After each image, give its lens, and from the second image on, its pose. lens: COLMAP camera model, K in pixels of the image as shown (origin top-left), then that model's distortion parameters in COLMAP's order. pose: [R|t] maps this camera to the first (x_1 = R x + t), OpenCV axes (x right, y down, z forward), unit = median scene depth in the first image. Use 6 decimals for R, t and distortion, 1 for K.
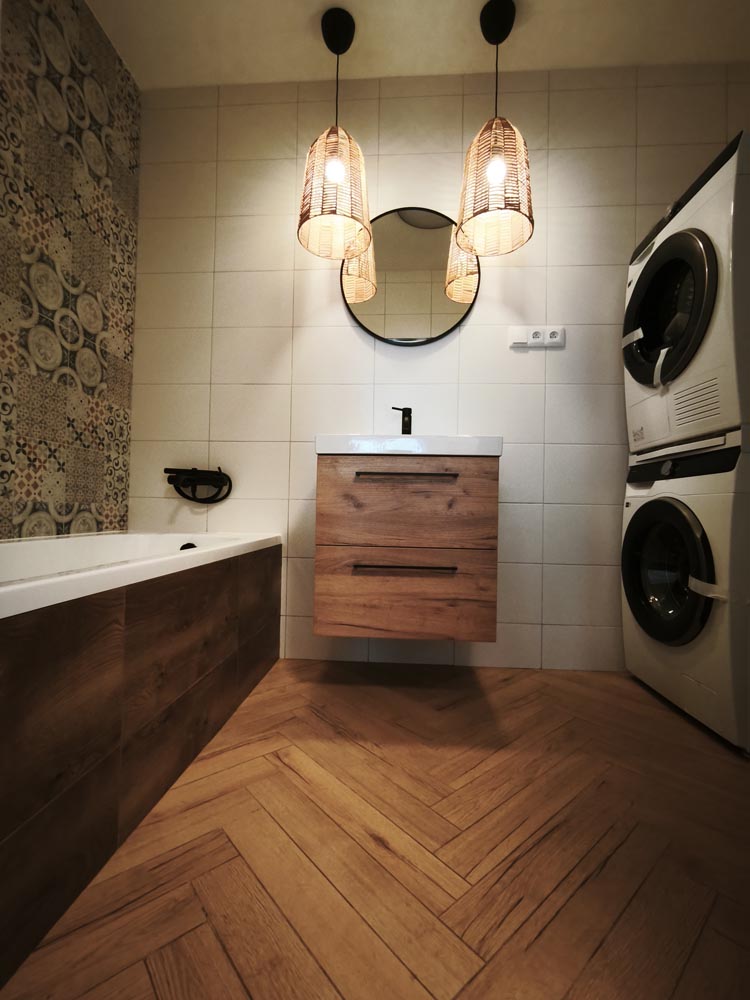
lens RADIAL K [[445.0, 0, 374.4], [0, 445.0, 502.8], [0, 0, 1]] dist [-0.016789, 0.007696]
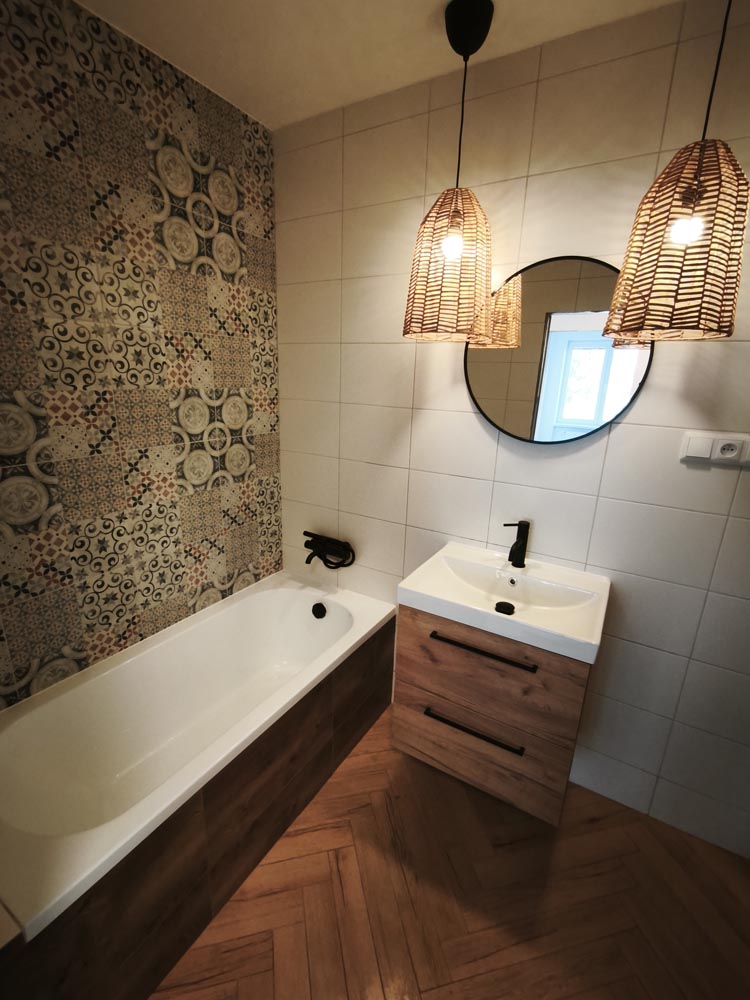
lens RADIAL K [[445.0, 0, 374.4], [0, 445.0, 502.8], [0, 0, 1]] dist [-0.016789, 0.007696]
pose [[0.889255, 0.138168, -0.436045, 0.216831], [-0.011206, 0.959582, 0.281206, -0.574242], [0.457275, -0.245178, 0.854861, 0.147646]]
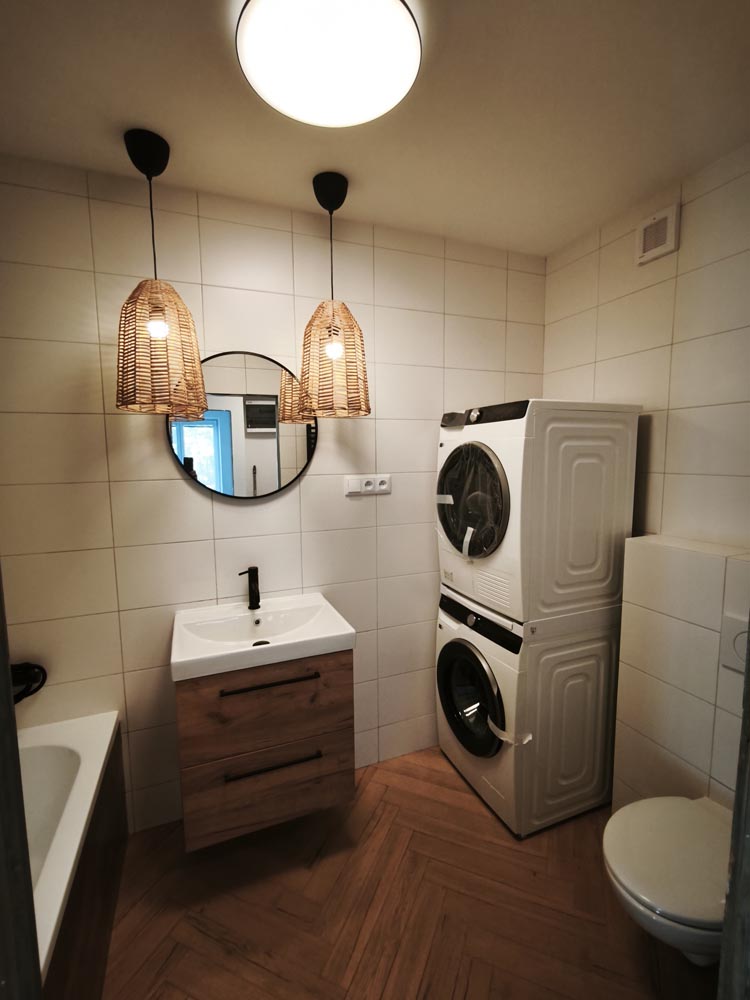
lens RADIAL K [[445.0, 0, 374.4], [0, 445.0, 502.8], [0, 0, 1]] dist [-0.016789, 0.007696]
pose [[0.899789, -0.076020, 0.429651, -0.114003], [0.020805, 0.991060, 0.131782, -0.563449], [-0.435828, -0.109637, 0.893327, 0.009298]]
